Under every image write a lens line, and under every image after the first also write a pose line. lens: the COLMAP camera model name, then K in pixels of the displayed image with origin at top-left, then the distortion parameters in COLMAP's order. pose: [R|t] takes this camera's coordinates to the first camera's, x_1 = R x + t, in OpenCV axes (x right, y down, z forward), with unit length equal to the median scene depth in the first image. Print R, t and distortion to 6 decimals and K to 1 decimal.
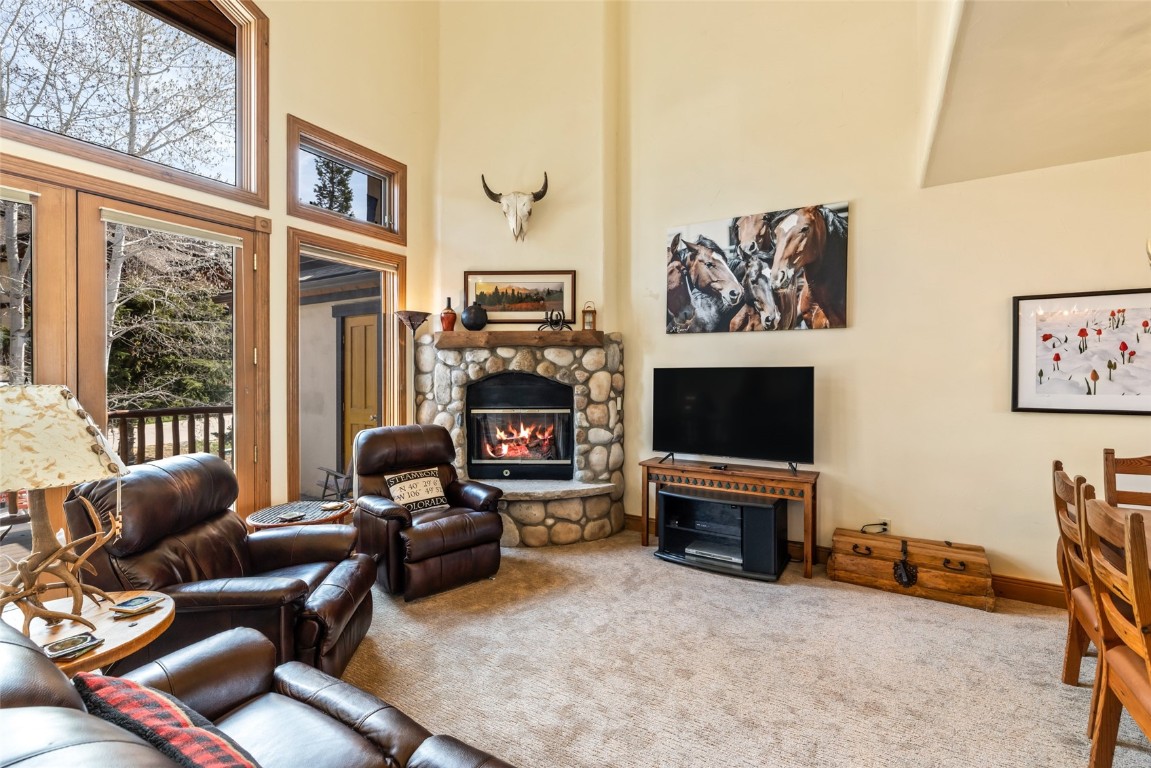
lens RADIAL K [[499.4, 0, 573.9], [0, 499.4, 376.9], [0, 0, 1]] dist [-0.001746, 0.001606]
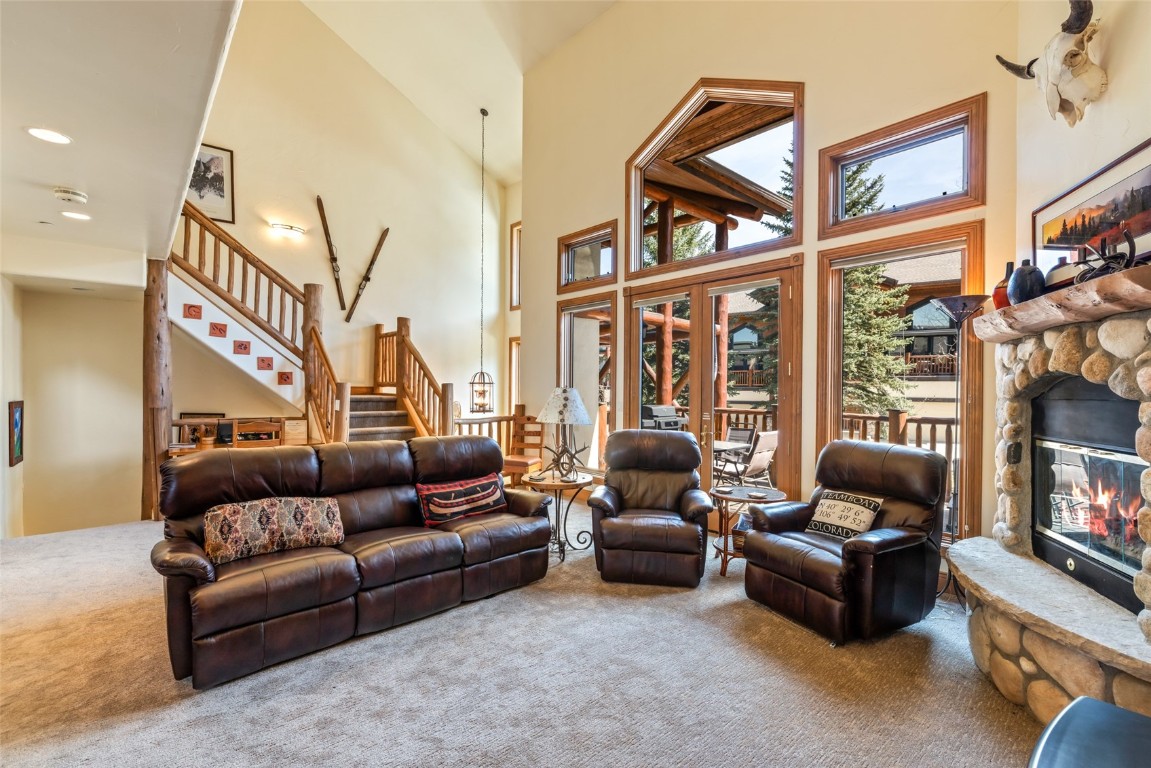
lens RADIAL K [[499.4, 0, 574.4], [0, 499.4, 392.7], [0, 0, 1]] dist [-0.001746, 0.001606]
pose [[-0.286294, 0.006033, -0.958123, 0.542479], [-0.005943, 0.999950, 0.008072, 0.008082], [0.958123, 0.008005, -0.286243, 0.661494]]
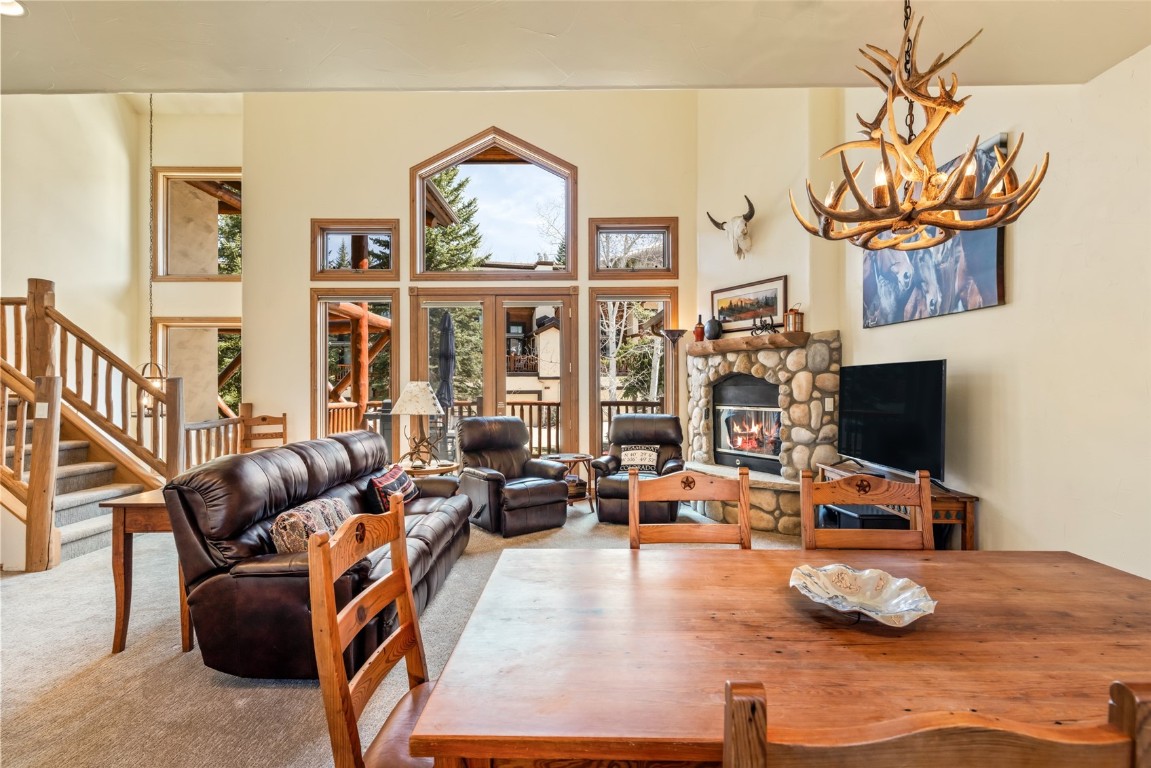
lens RADIAL K [[542.3, 0, 575.6], [0, 542.3, 383.3], [0, 0, 1]] dist [-0.001862, 0.000263]
pose [[0.515900, -0.005060, -0.856634, 0.759501], [0.004036, 0.999986, -0.003476, 0.014836], [0.856639, -0.001665, 0.515913, 0.041026]]
